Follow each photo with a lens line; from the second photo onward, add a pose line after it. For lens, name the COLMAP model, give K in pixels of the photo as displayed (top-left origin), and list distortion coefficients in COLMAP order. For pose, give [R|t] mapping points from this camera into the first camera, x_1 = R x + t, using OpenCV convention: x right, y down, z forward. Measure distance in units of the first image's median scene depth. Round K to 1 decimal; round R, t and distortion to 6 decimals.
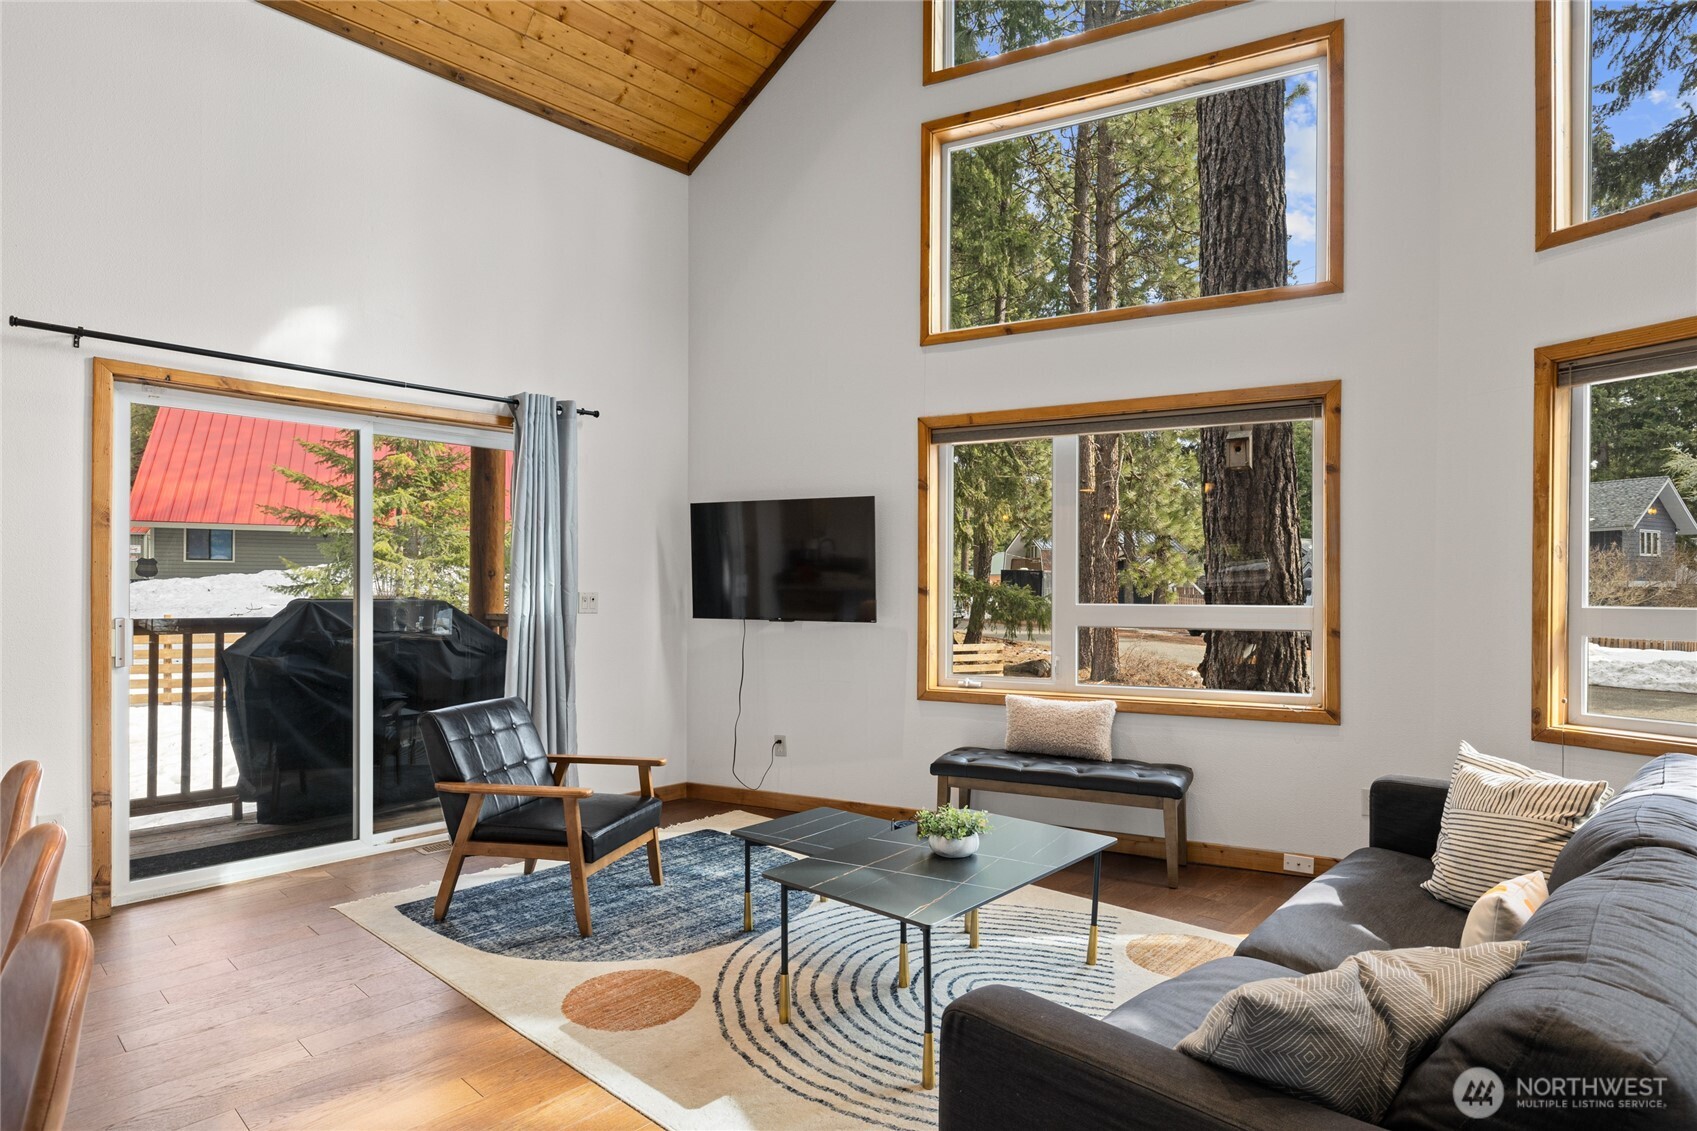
lens RADIAL K [[904.7, 0, 858.7], [0, 904.7, 590.8], [0, 0, 1]] dist [-0.006860, 0.003714]
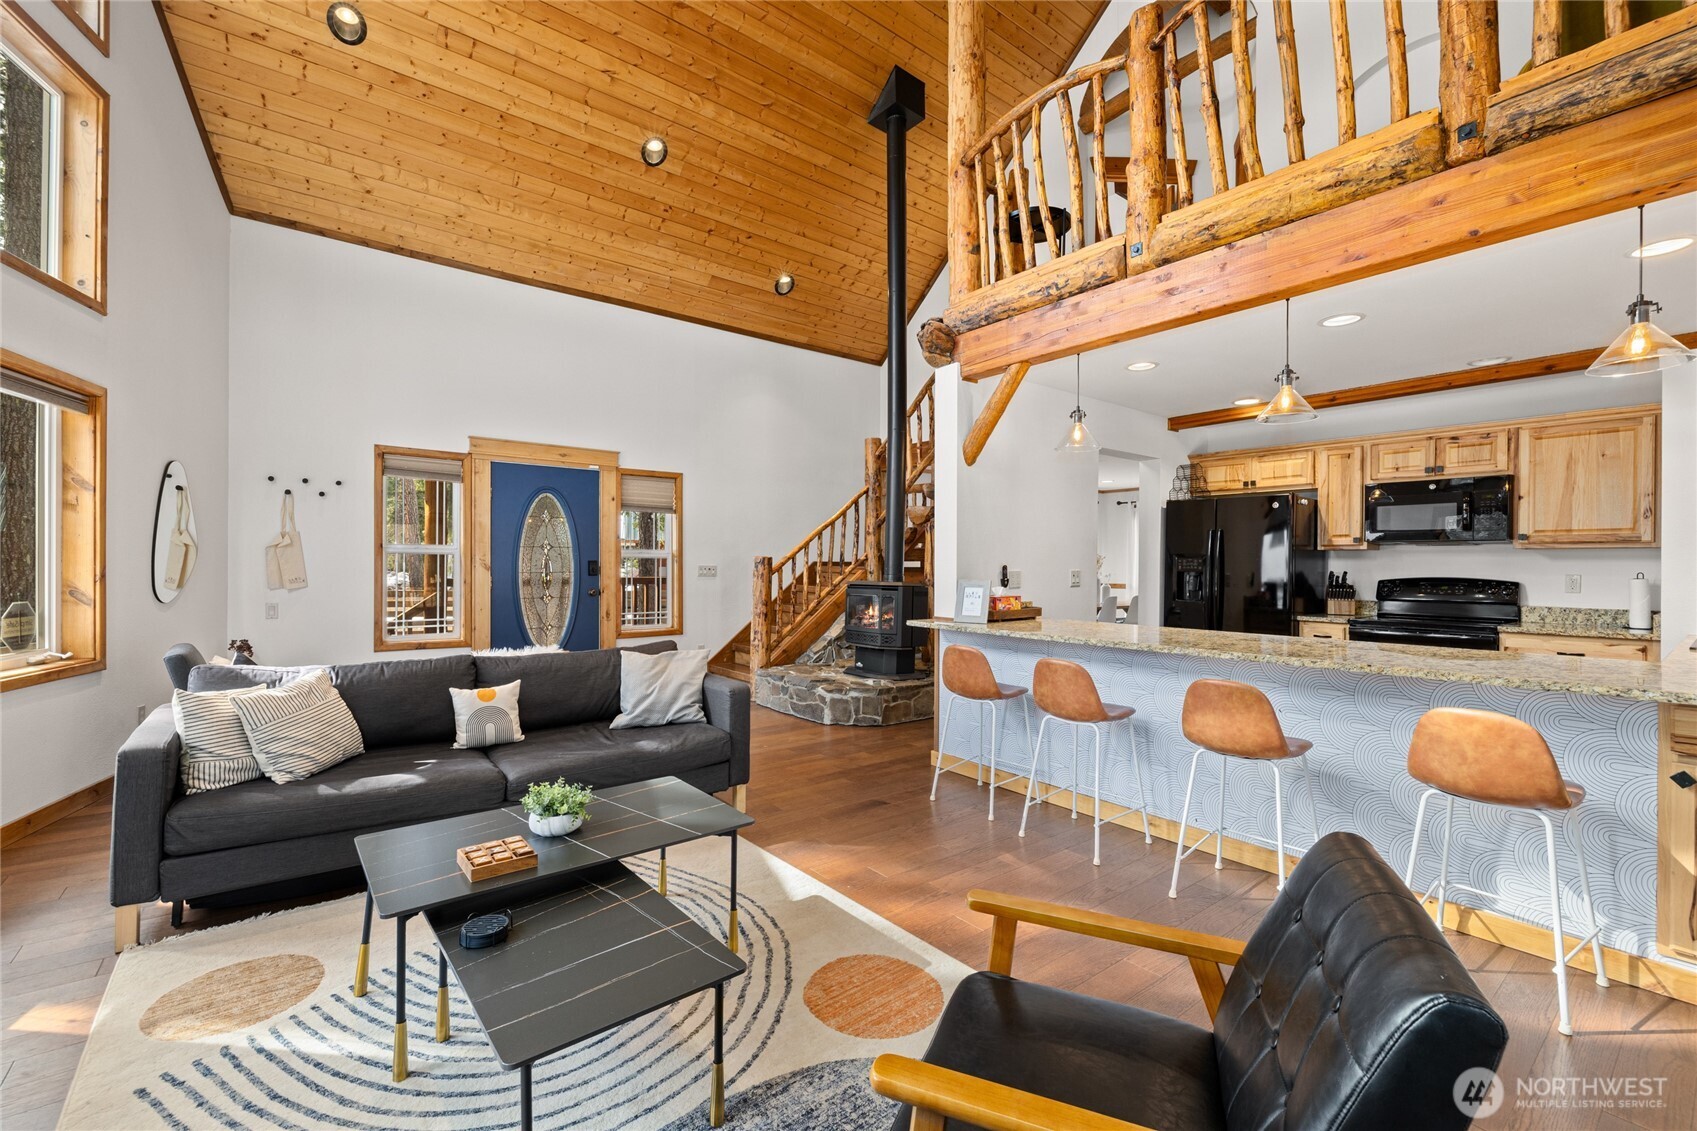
lens RADIAL K [[770.9, 0, 862.4], [0, 770.9, 576.6], [0, 0, 1]] dist [0.006013, -0.001323]
pose [[-0.982326, -0.015913, 0.186502, -0.246934], [-0.013595, 0.999814, 0.013704, 0.000701], [-0.186685, 0.010926, -0.982359, 1.137294]]
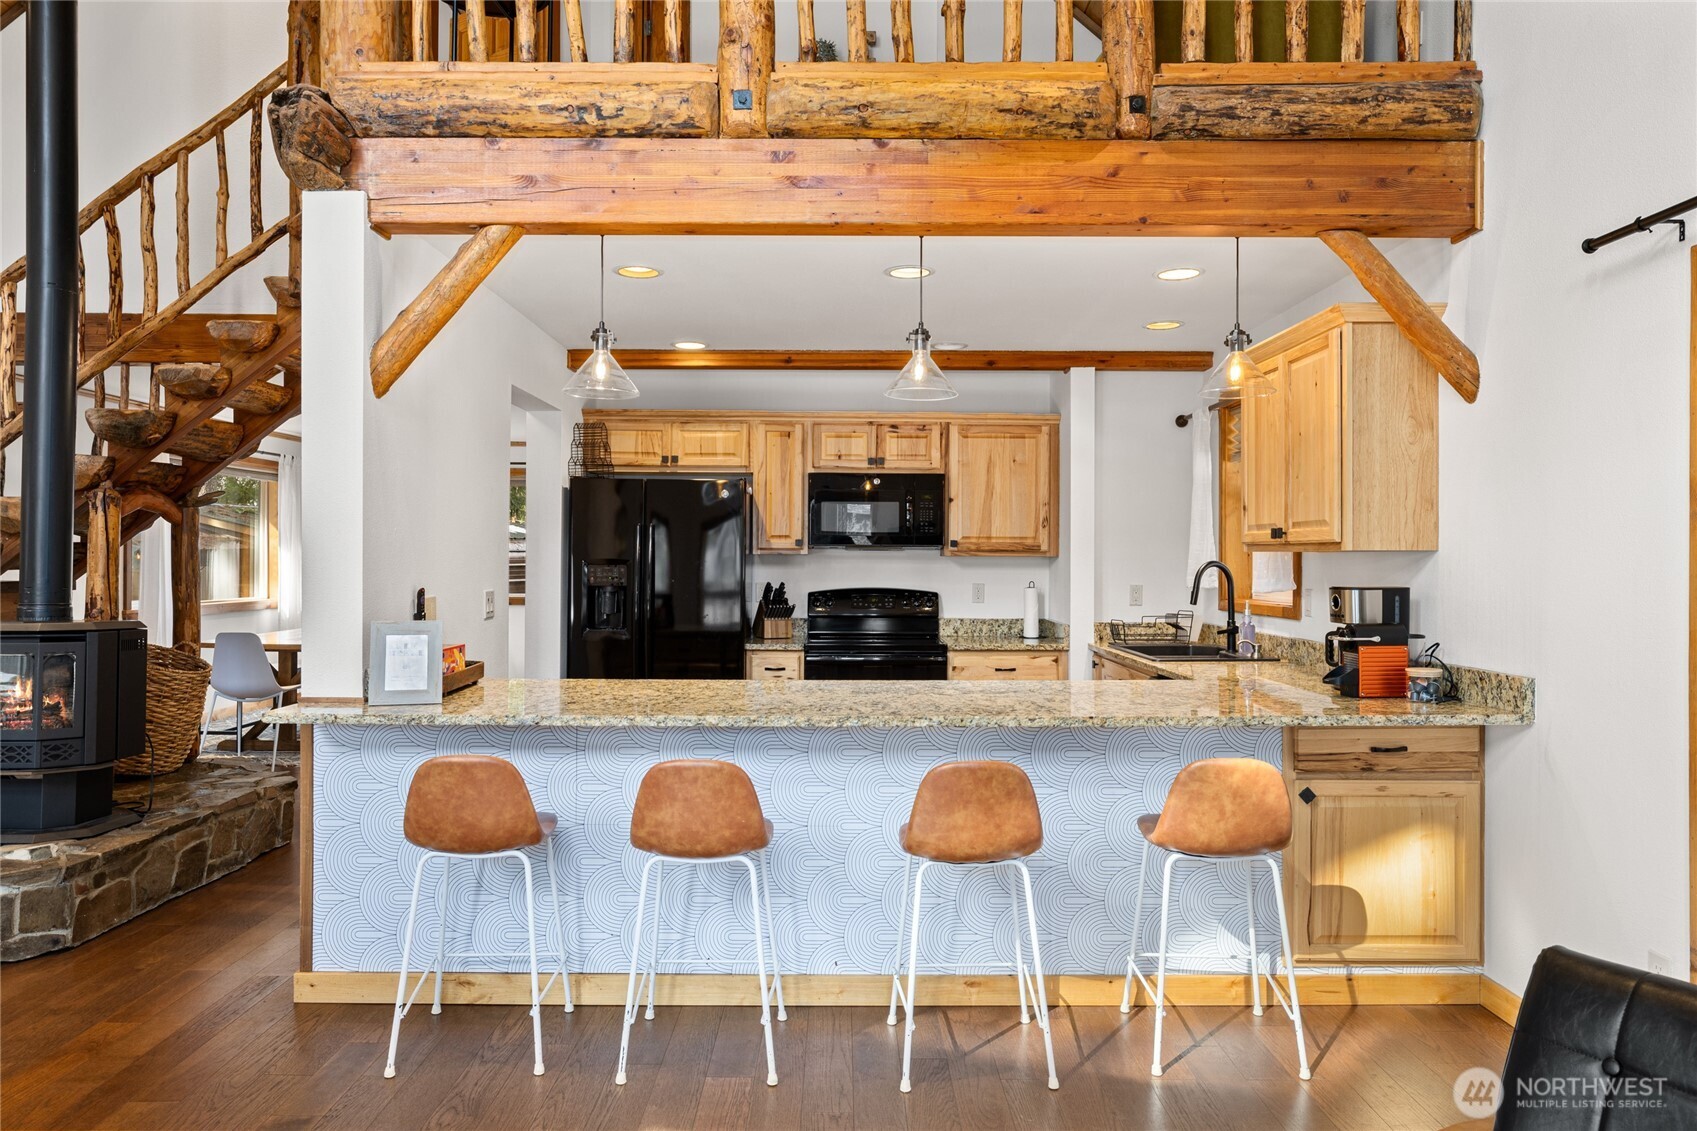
lens RADIAL K [[1116.3, 0, 832.5], [0, 1116.3, 561.3], [0, 0, 1]] dist [-0.007064, 0.006228]
pose [[-0.734718, -0.006599, -0.678340, 0.096729], [-0.009845, 0.999951, 0.000935, -0.026993], [0.678301, 0.007365, -0.734747, 0.870600]]
